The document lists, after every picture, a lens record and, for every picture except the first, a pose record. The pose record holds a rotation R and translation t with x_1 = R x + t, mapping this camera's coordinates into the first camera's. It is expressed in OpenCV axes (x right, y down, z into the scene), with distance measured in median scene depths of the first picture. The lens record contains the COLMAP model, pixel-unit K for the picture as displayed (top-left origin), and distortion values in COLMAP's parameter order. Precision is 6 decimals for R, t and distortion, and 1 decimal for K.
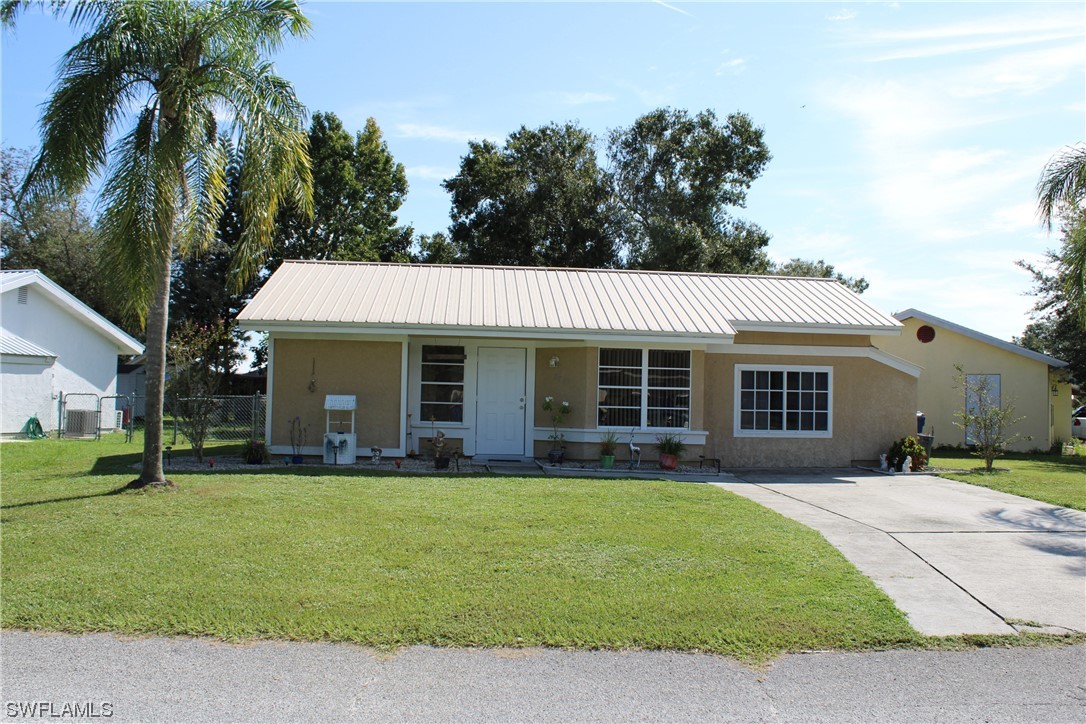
lens RADIAL K [[989.8, 0, 538.1], [0, 989.8, 357.9], [0, 0, 1]] dist [-0.151073, 0.153341]
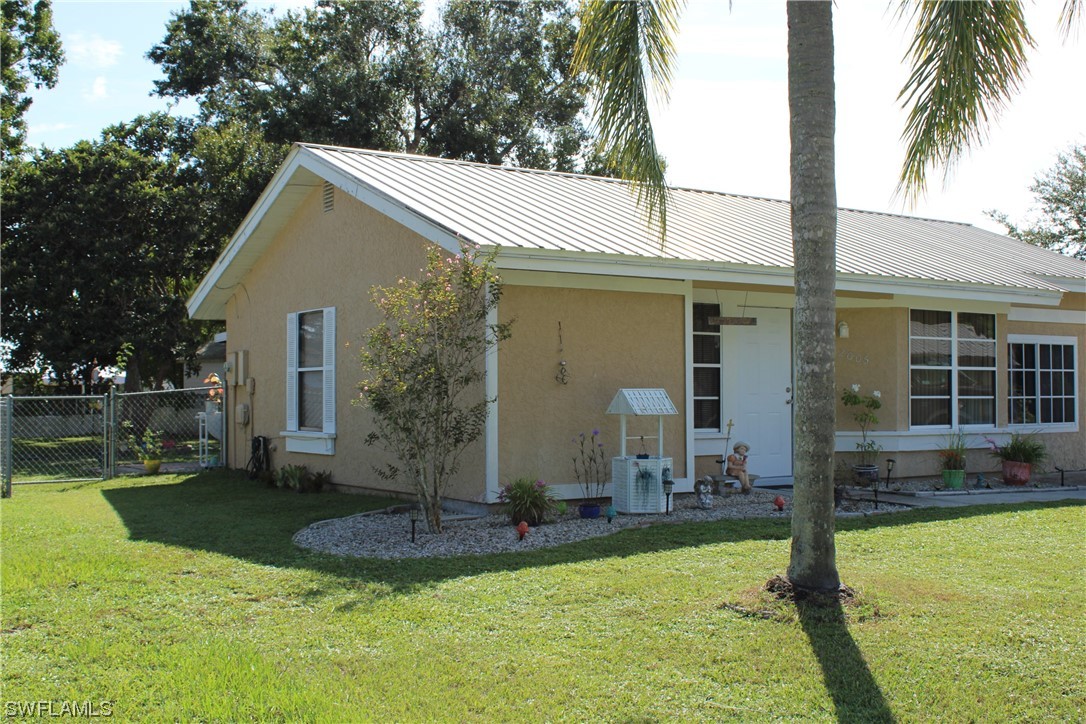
lens RADIAL K [[1230.2, 0, 524.1], [0, 1230.2, 362.7], [0, 0, 1]] dist [0.002479, 0.001950]
pose [[0.873864, -0.012623, 0.486006, -0.566298], [0.001921, 0.999745, 0.022513, 0.006925], [-0.486167, -0.018740, 0.873665, 0.399586]]
